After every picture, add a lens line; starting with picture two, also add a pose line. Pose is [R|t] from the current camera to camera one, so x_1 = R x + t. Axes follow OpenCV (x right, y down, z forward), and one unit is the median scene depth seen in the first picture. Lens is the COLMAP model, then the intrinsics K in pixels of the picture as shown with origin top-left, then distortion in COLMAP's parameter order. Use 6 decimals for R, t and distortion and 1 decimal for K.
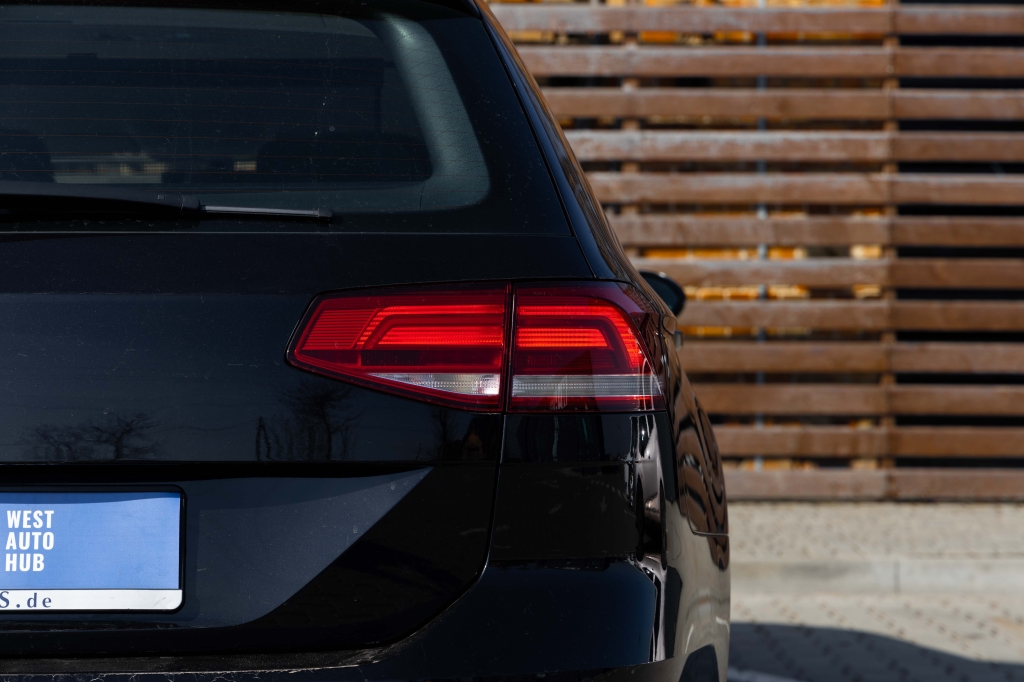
lens RADIAL K [[2916.5, 0, 512.0], [0, 2916.5, 341.0], [0, 0, 1]] dist [0.069109, 0.108775]
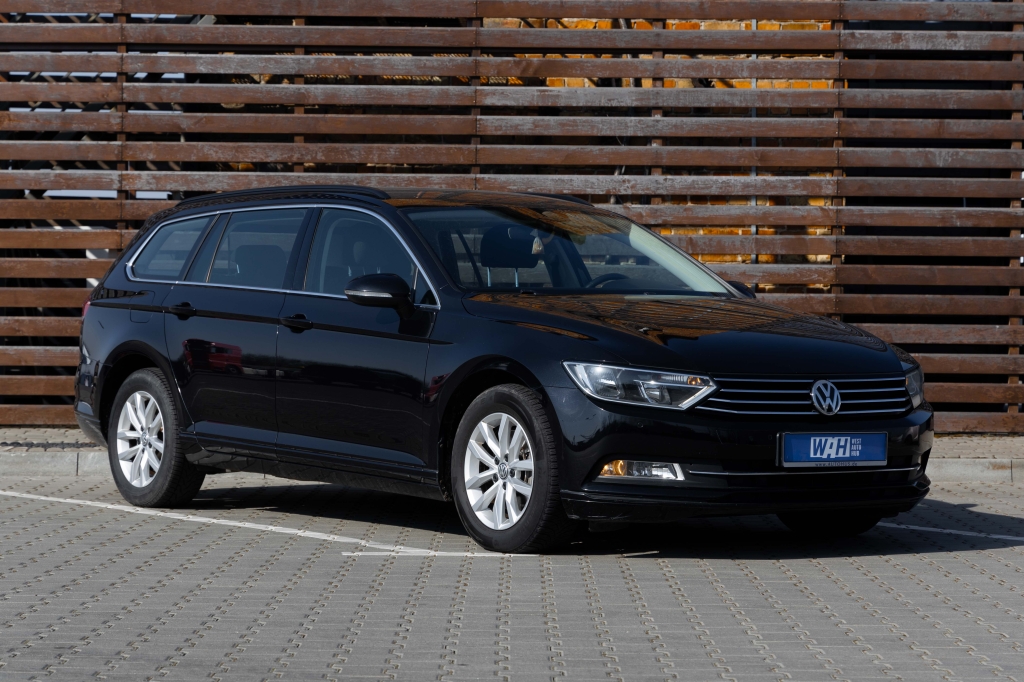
lens RADIAL K [[2703.5, 0, 512.0], [0, 2703.5, 341.0], [0, 0, 1]] dist [0.018683, -0.262986]
pose [[0.999514, 0.004615, -0.030839, 0.010771], [-0.004662, 0.999988, -0.001459, 0.012427], [0.030832, 0.001602, 0.999523, -0.337968]]
